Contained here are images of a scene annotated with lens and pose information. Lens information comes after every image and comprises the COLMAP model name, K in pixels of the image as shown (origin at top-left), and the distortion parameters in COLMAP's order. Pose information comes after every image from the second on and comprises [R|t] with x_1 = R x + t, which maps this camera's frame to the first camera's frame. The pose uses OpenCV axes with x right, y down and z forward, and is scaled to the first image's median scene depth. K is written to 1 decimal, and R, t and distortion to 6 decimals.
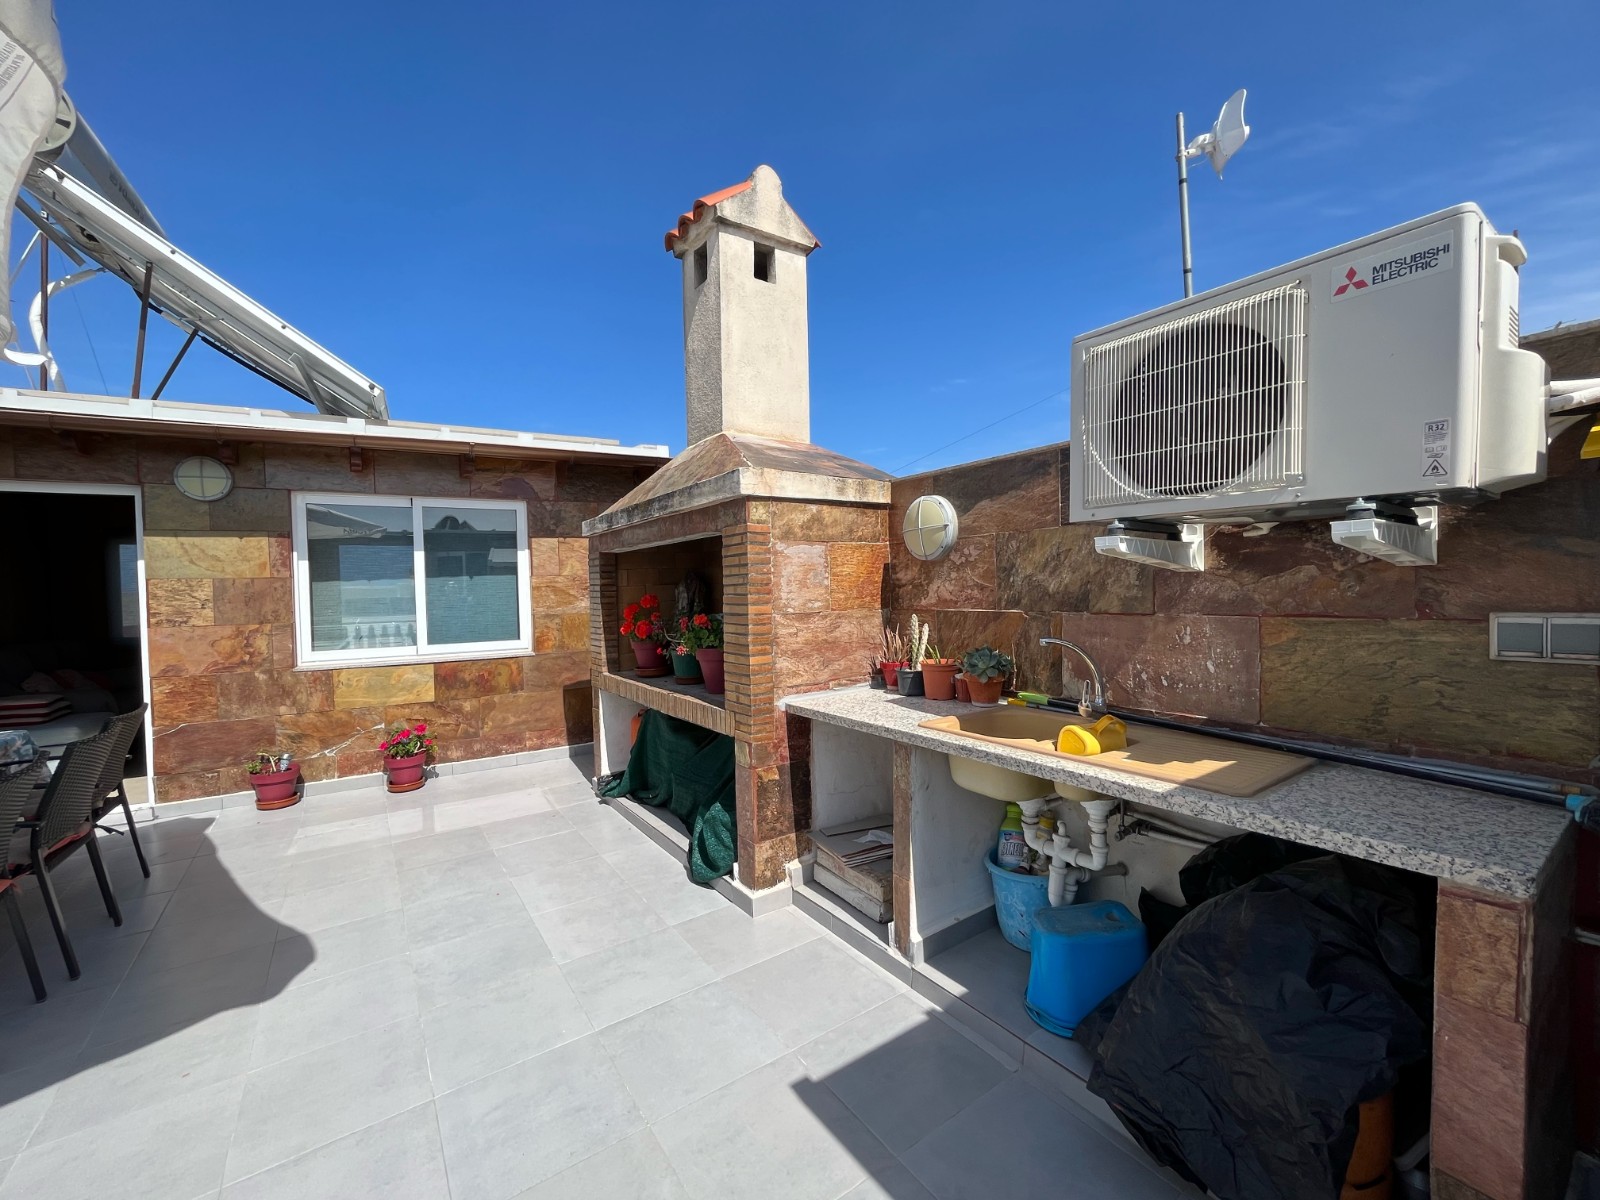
lens RADIAL K [[650.6, 0, 799.2], [0, 650.6, 605.7], [0, 0, 1]] dist [-0.001054, -0.000138]
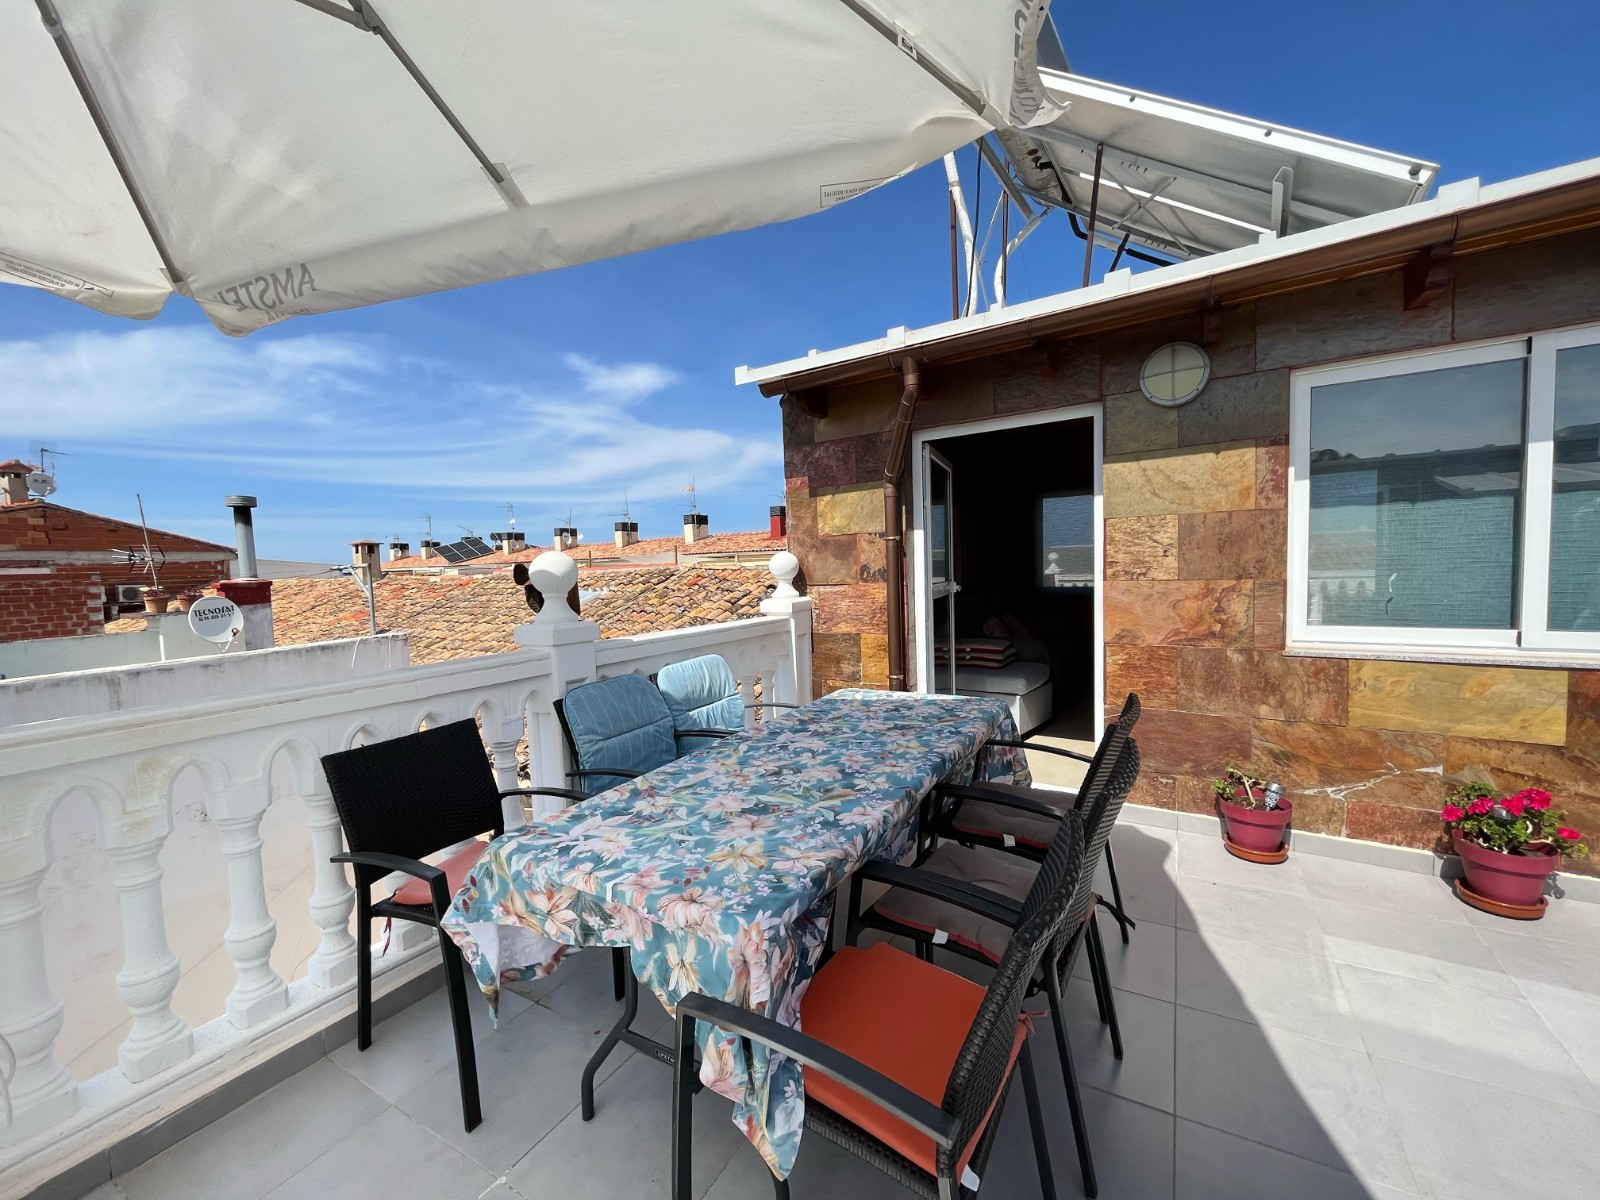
lens RADIAL K [[650.6, 0, 798.4], [0, 650.6, 599.1], [0, 0, 1]] dist [-0.001054, -0.000138]
pose [[0.435189, 0.059272, -0.898386, -0.419599], [-0.002196, 0.997898, 0.064774, 0.005775], [0.900337, -0.026217, 0.434404, 0.296113]]
